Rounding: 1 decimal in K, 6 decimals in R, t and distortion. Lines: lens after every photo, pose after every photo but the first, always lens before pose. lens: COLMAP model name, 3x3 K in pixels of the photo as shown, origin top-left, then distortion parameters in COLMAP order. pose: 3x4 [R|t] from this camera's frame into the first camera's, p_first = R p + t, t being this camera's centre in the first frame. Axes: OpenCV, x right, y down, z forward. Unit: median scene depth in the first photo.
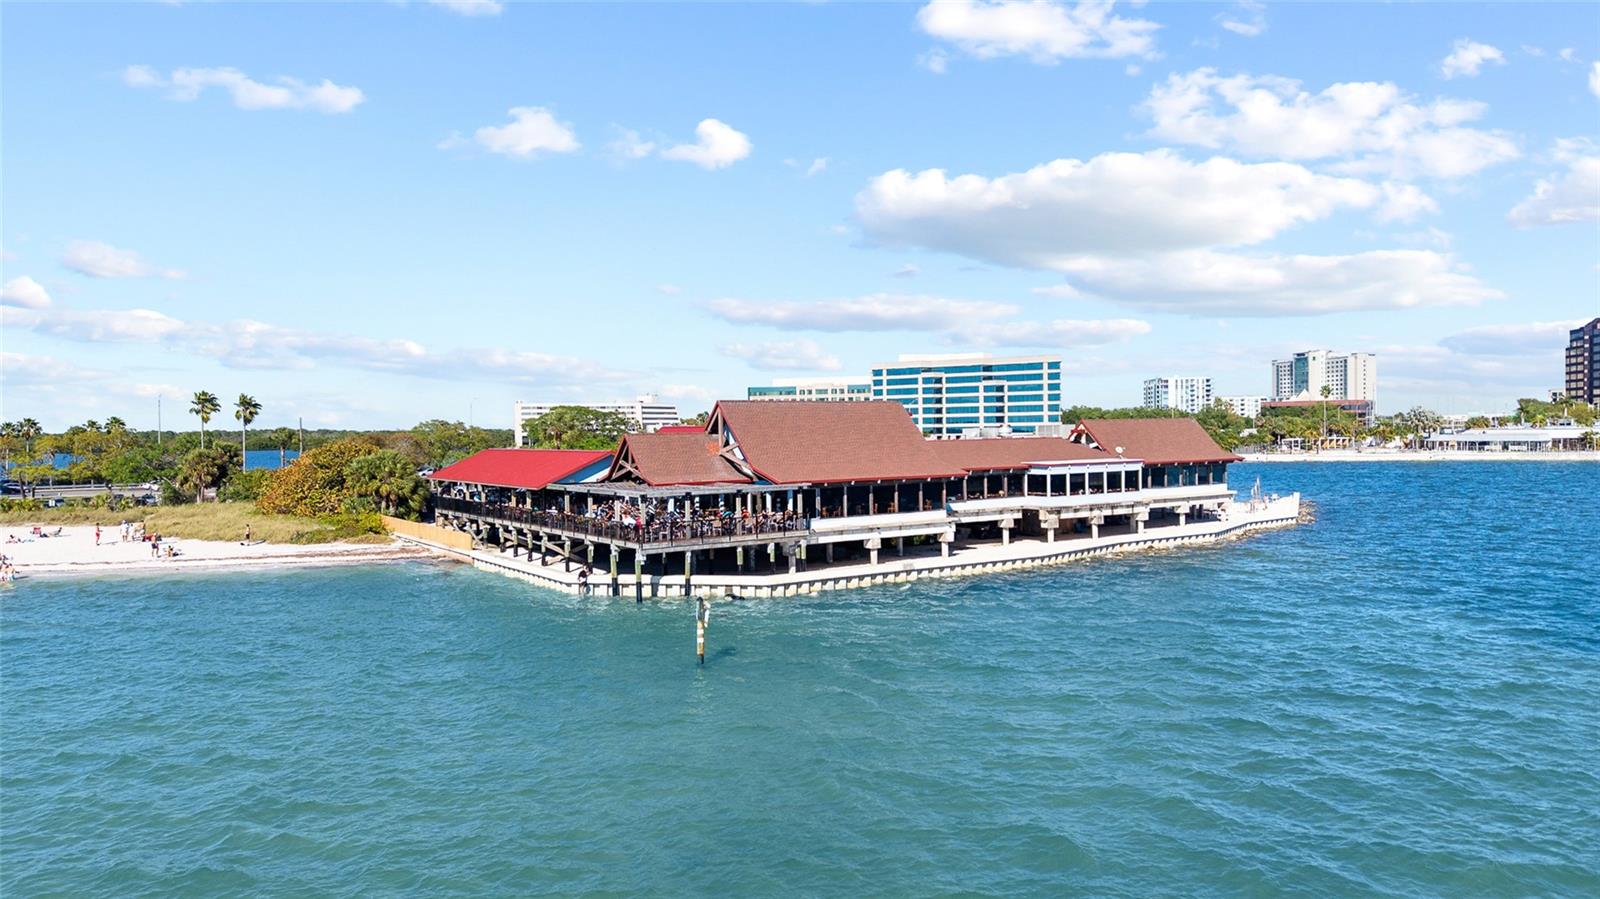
lens RADIAL K [[1095.5, 0, 799.8], [0, 1095.5, 449.7], [0, 0, 1]] dist [0.005415, 0.001514]
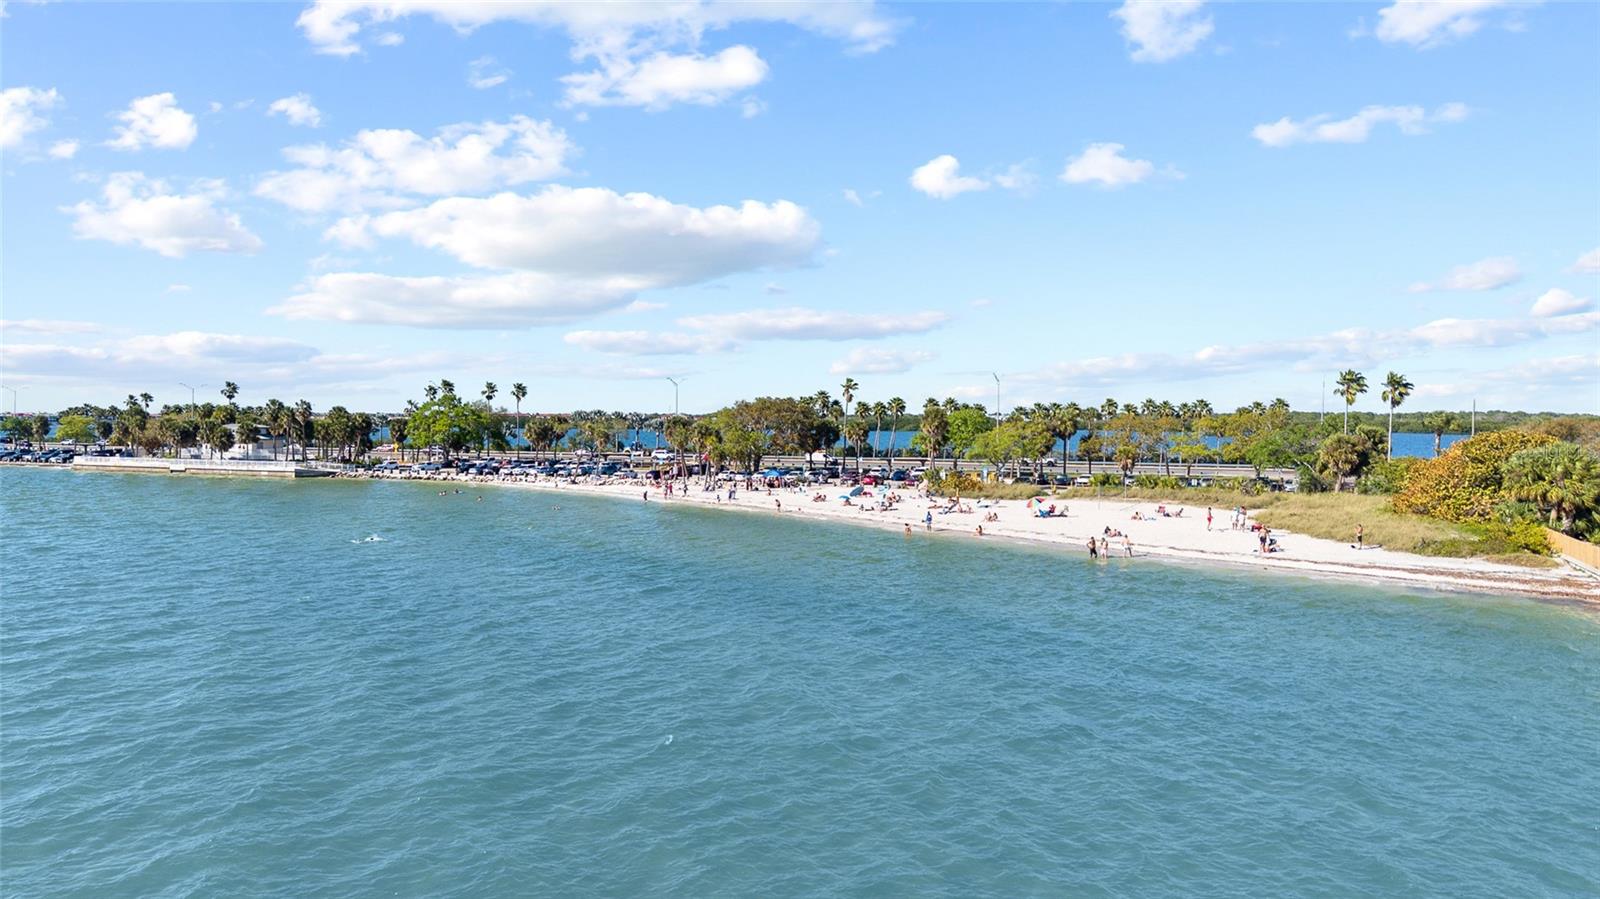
lens RADIAL K [[1095.5, 0, 799.2], [0, 1095.5, 450.0], [0, 0, 1]] dist [0.005415, 0.001514]
pose [[0.527660, 0.044323, -0.848299, -0.013491], [-0.031130, 0.998976, 0.032833, -0.002949], [0.848885, 0.009083, 0.528499, 0.154311]]
